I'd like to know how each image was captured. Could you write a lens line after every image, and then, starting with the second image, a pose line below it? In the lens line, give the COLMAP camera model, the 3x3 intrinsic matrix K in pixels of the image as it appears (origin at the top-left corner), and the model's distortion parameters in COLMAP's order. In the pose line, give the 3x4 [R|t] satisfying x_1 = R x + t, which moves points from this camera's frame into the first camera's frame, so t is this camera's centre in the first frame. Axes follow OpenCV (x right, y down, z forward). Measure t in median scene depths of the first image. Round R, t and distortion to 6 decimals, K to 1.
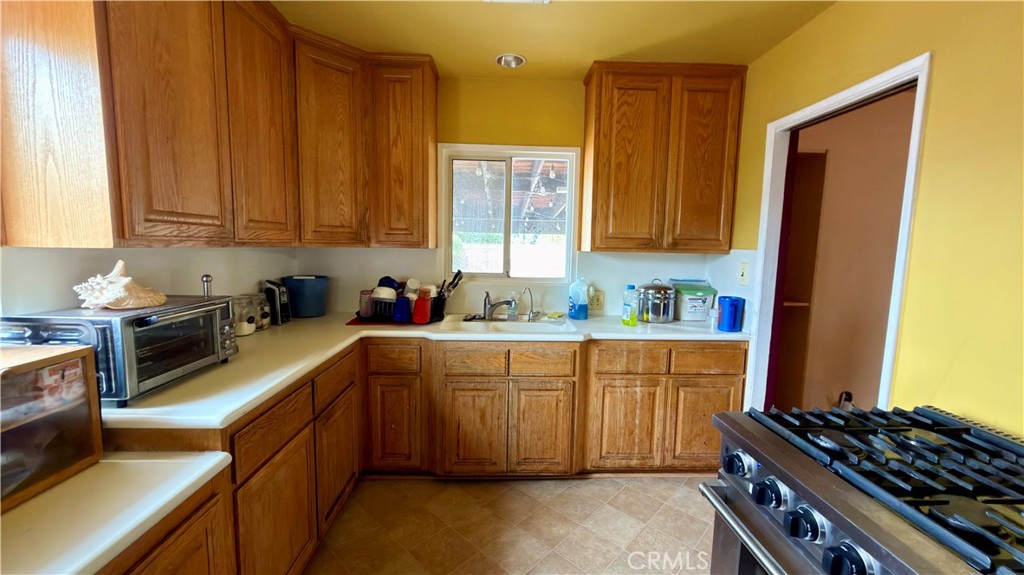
lens RADIAL K [[406.1, 0, 514.7], [0, 406.1, 289.5], [0, 0, 1]] dist [-0.002574, -0.000298]
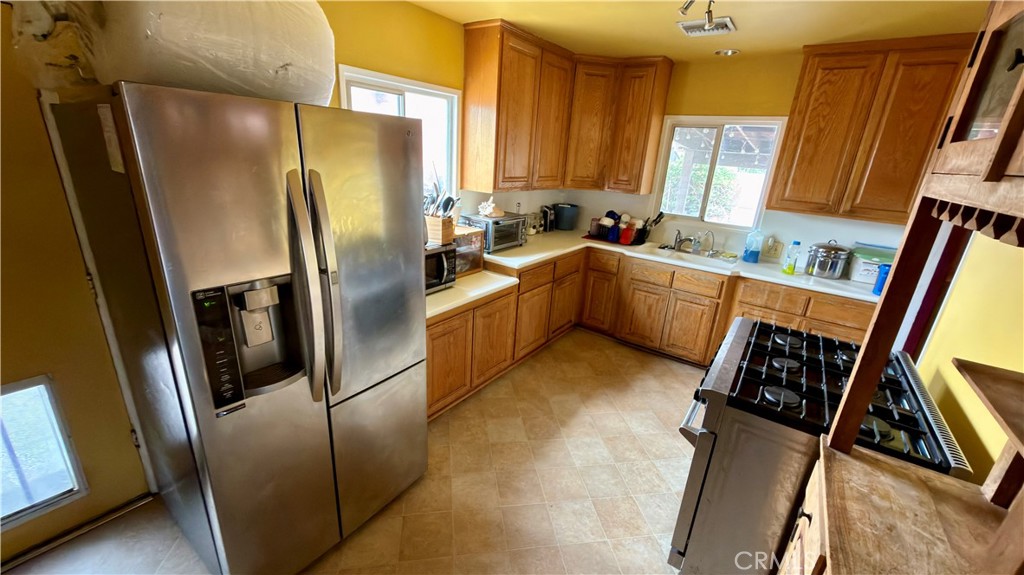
lens RADIAL K [[406.1, 0, 512.7], [0, 406.1, 289.3], [0, 0, 1]] dist [-0.002574, -0.000298]
pose [[0.790290, 0.225420, -0.569760, 0.366419], [-0.112423, 0.967427, 0.226815, -0.055835], [0.602331, -0.115196, 0.789891, -0.522128]]
